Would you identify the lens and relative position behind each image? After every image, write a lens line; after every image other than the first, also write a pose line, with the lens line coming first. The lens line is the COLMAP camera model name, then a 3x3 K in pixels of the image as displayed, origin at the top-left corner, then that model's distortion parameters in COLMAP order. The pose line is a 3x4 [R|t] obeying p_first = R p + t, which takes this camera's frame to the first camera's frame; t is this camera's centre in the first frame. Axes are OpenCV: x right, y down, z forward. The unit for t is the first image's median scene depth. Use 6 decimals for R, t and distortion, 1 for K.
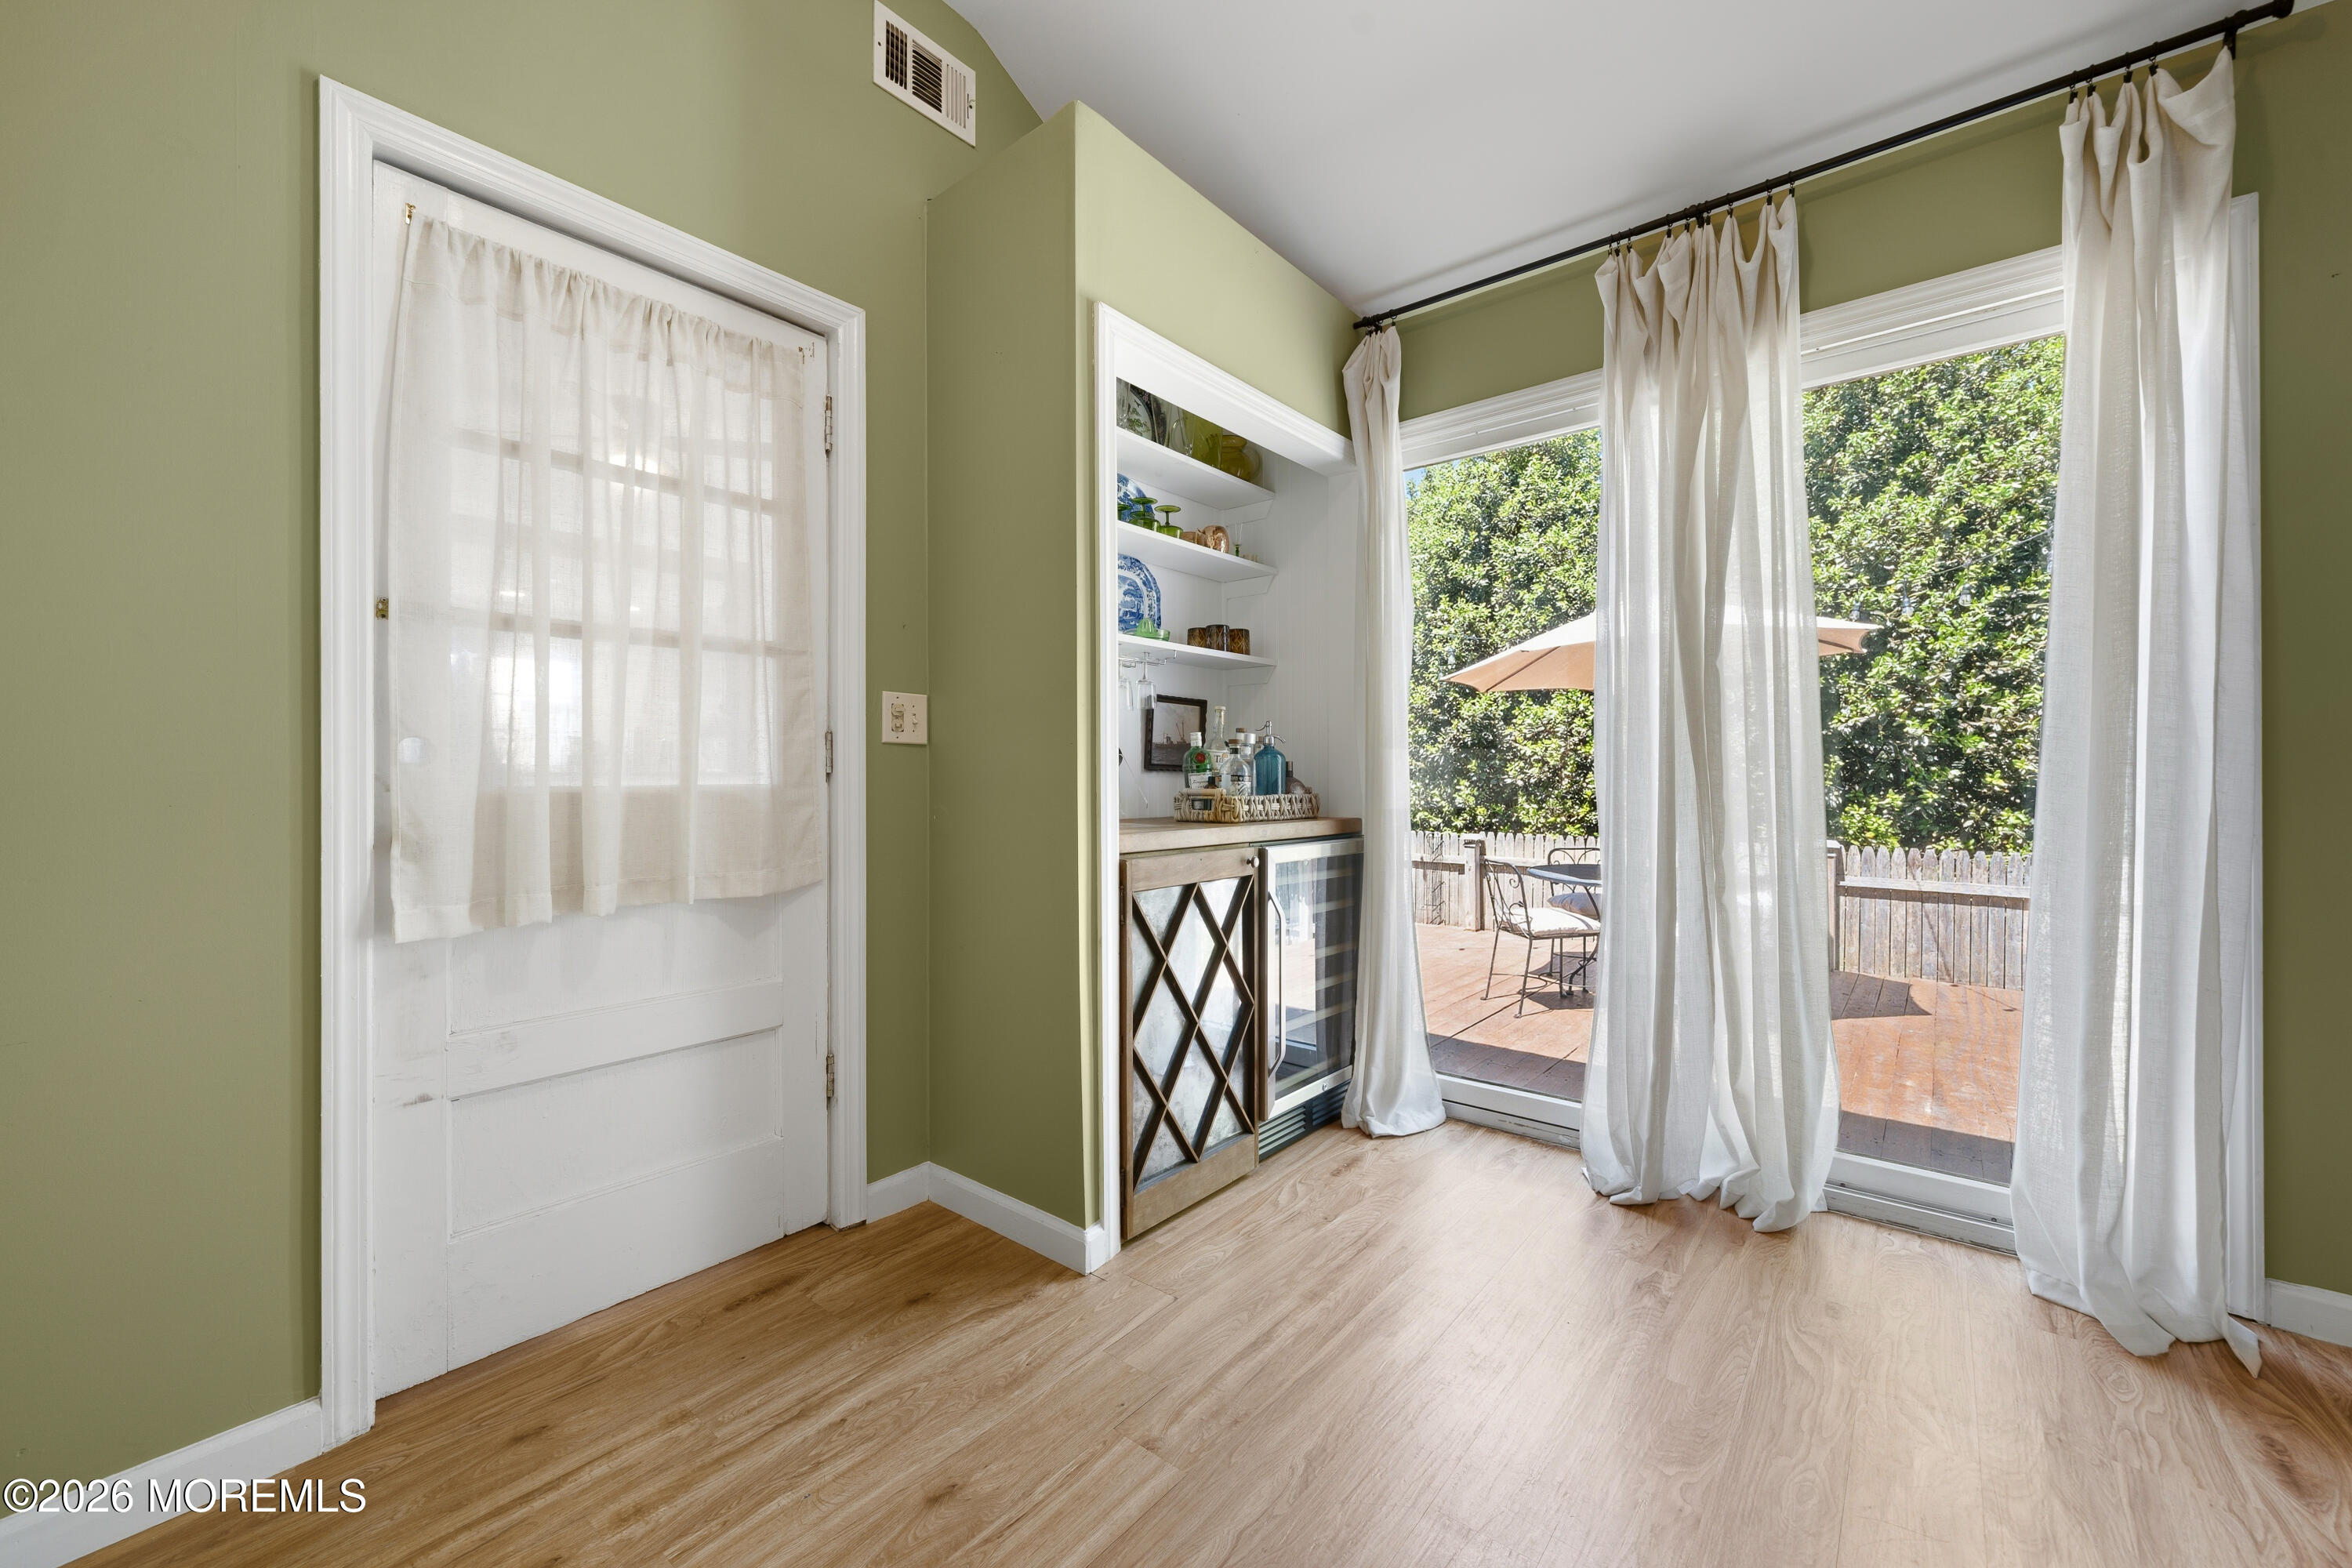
lens RADIAL K [[938.3, 0, 1150.0], [0, 938.3, 778.0], [0, 0, 1]] dist [-0.006223, 0.000584]
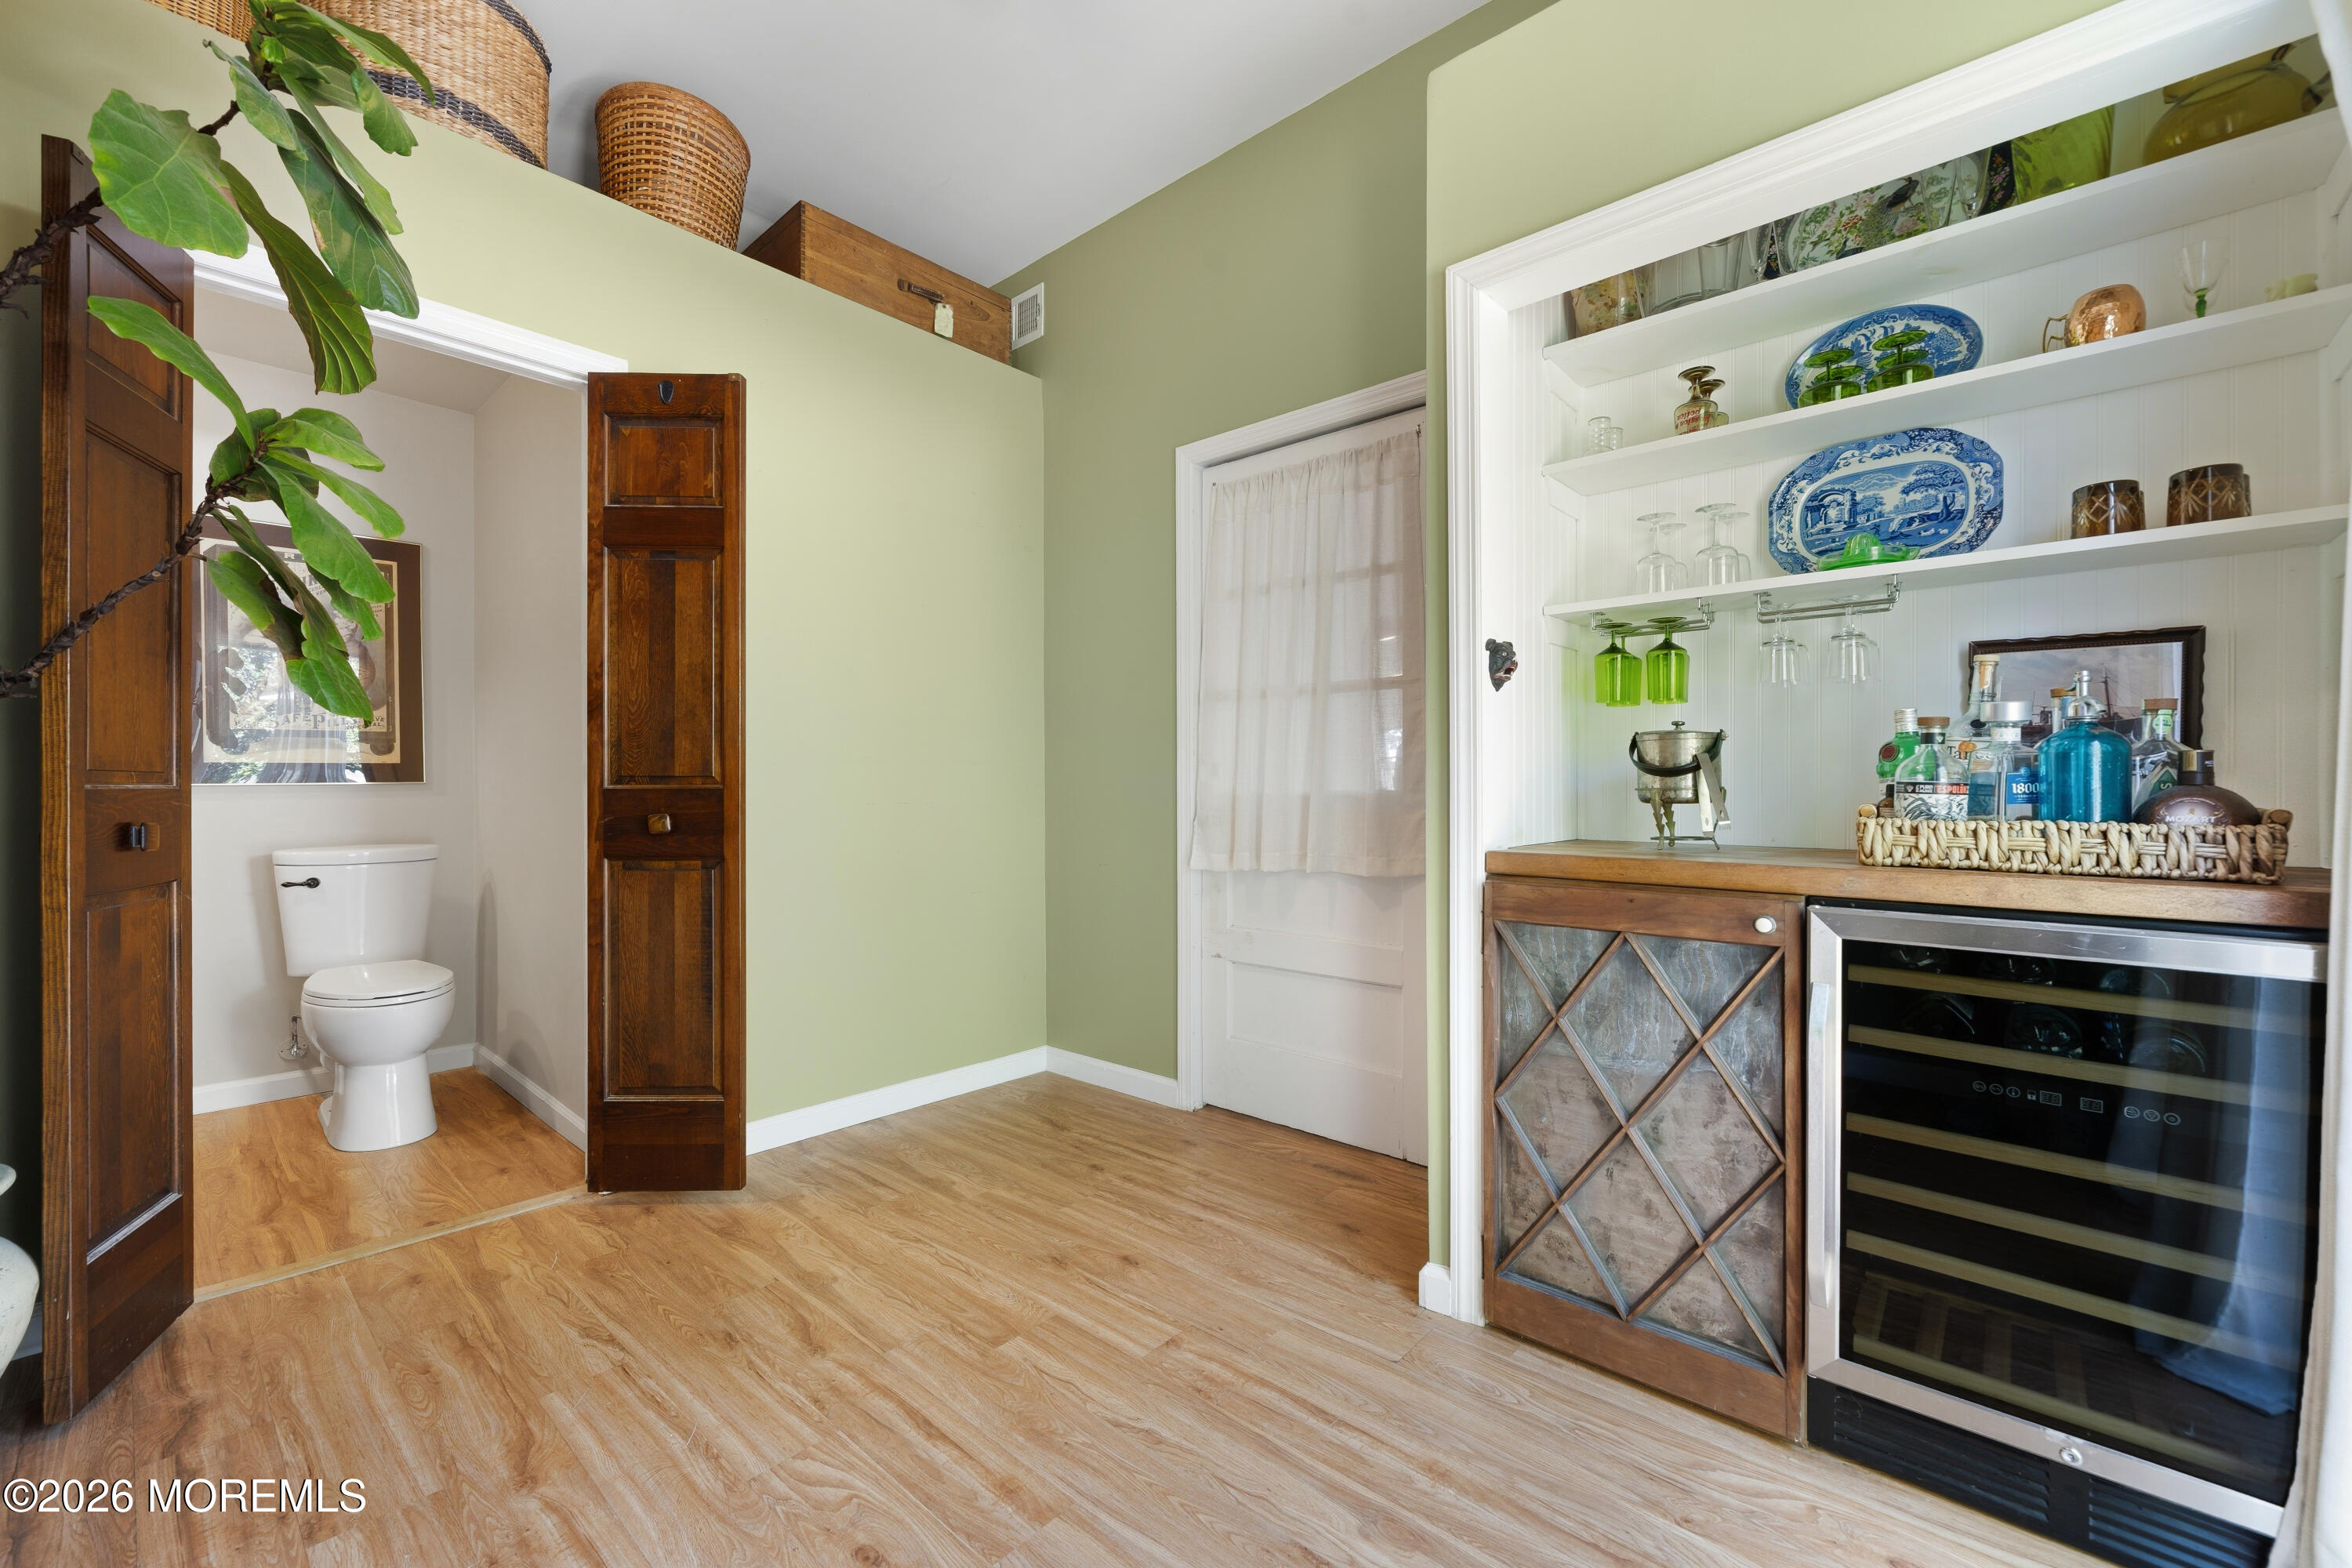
lens RADIAL K [[938.3, 0, 1162.9], [0, 938.3, 790.4], [0, 0, 1]] dist [-0.006223, 0.000584]
pose [[-0.032031, 0.010822, -0.999428, 0.926773], [0.001159, 0.999941, 0.010790, -0.007558], [0.999486, -0.000812, -0.032042, 0.797241]]
